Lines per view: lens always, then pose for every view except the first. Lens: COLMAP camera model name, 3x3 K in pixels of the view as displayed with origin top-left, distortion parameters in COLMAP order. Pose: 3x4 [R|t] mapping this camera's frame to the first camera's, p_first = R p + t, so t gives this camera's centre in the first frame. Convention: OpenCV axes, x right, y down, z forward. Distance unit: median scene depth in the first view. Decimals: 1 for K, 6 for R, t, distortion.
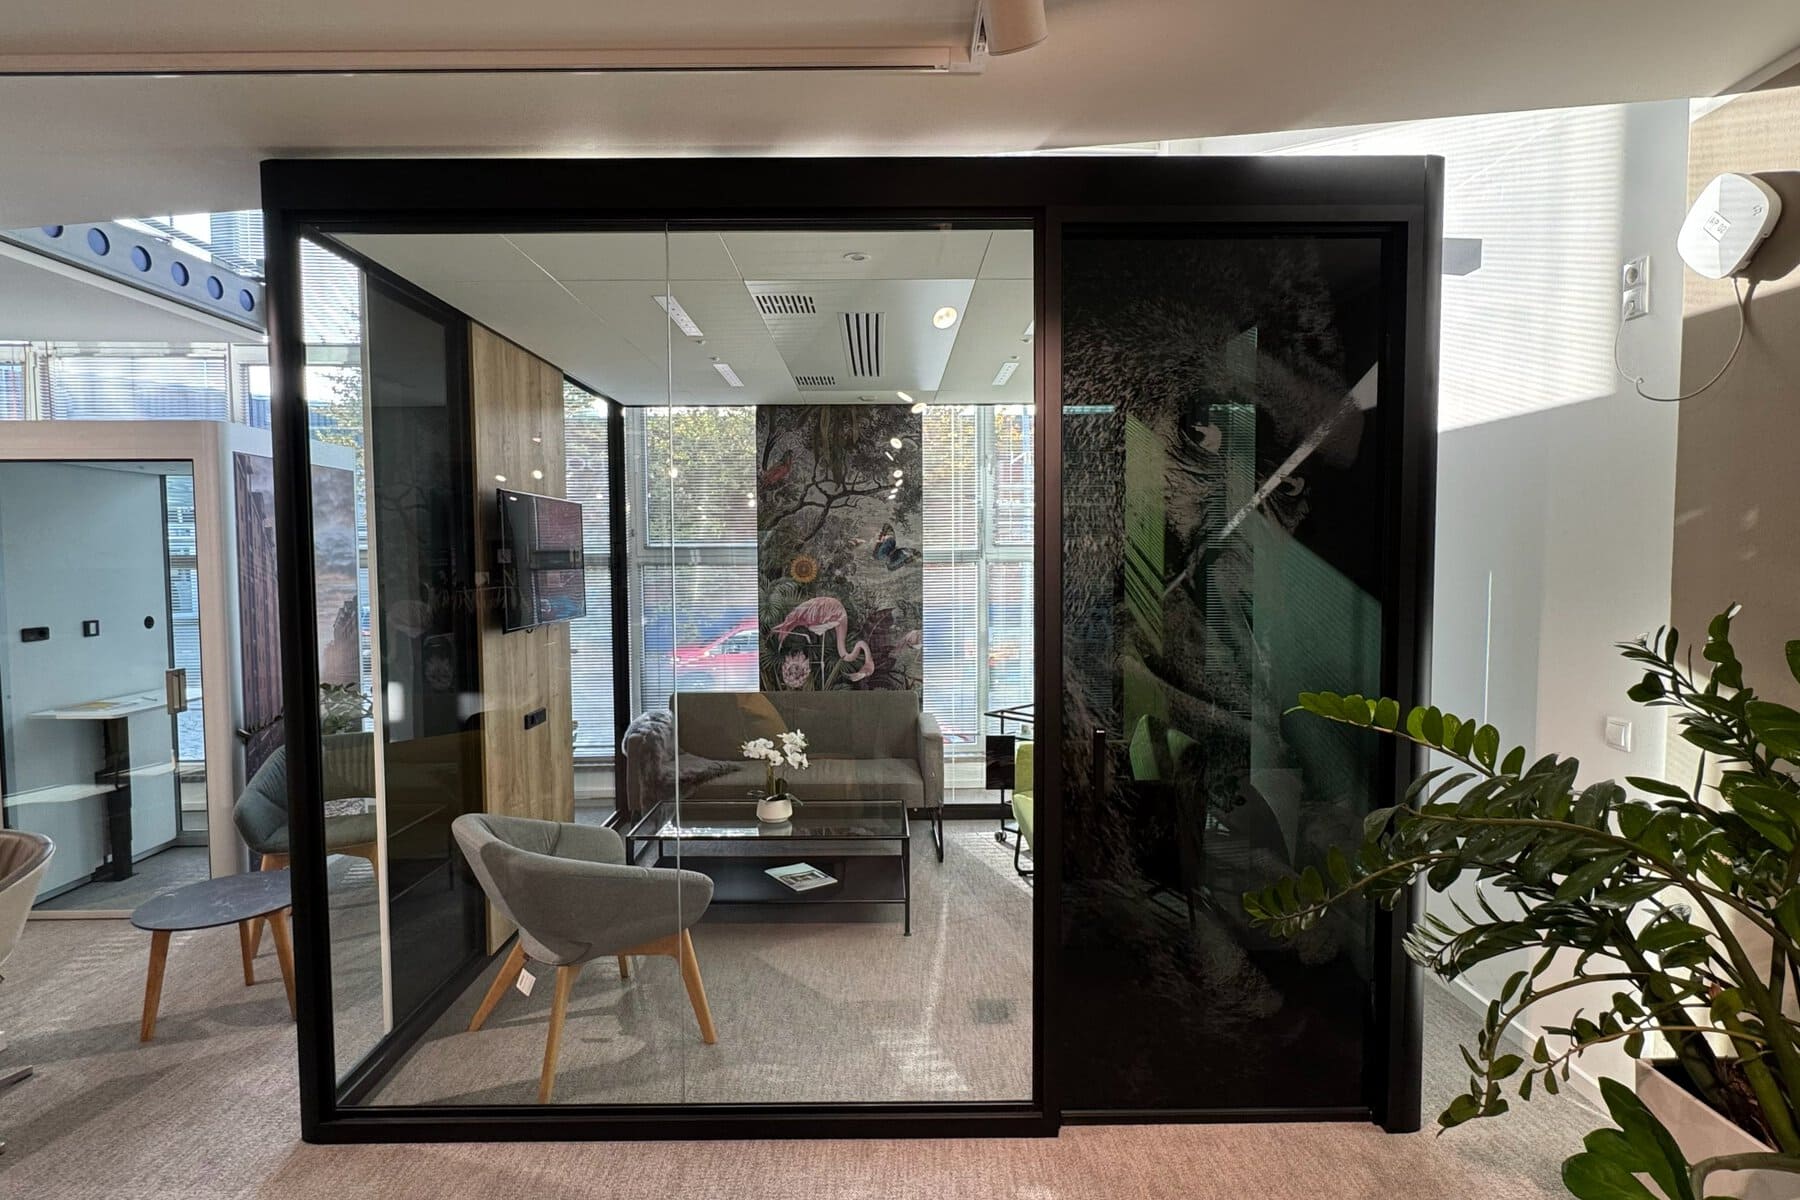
lens RADIAL K [[864.2, 0, 900.0], [0, 864.2, 600.0], [0, 0, 1]] dist [-0.001205, -0.000477]
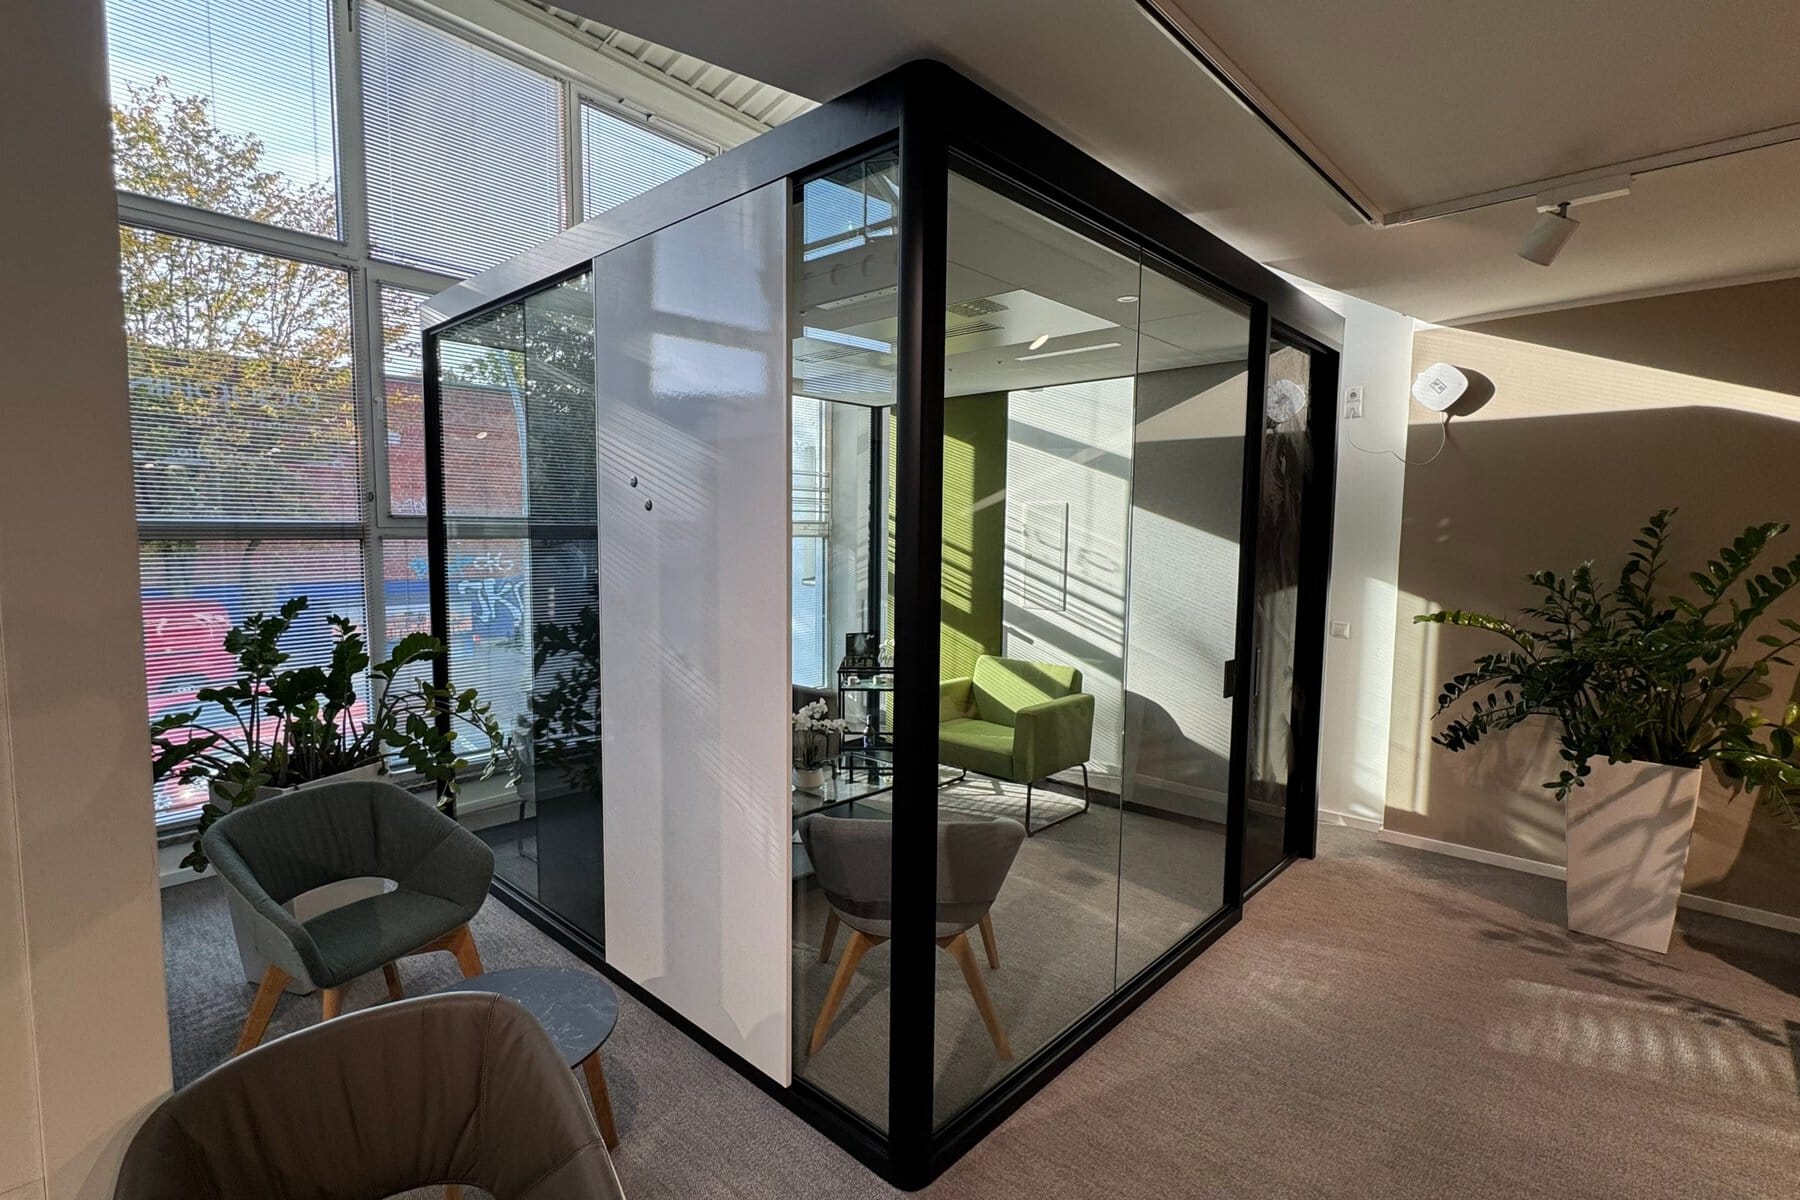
lens RADIAL K [[864.2, 0, 900.0], [0, 864.2, 600.0], [0, 0, 1]] dist [-0.001205, -0.000477]
pose [[0.701167, -0.039675, 0.711892, -1.454379], [0.022303, 0.999182, 0.033720, -0.002105], [-0.712648, -0.007766, 0.701479, 0.411514]]
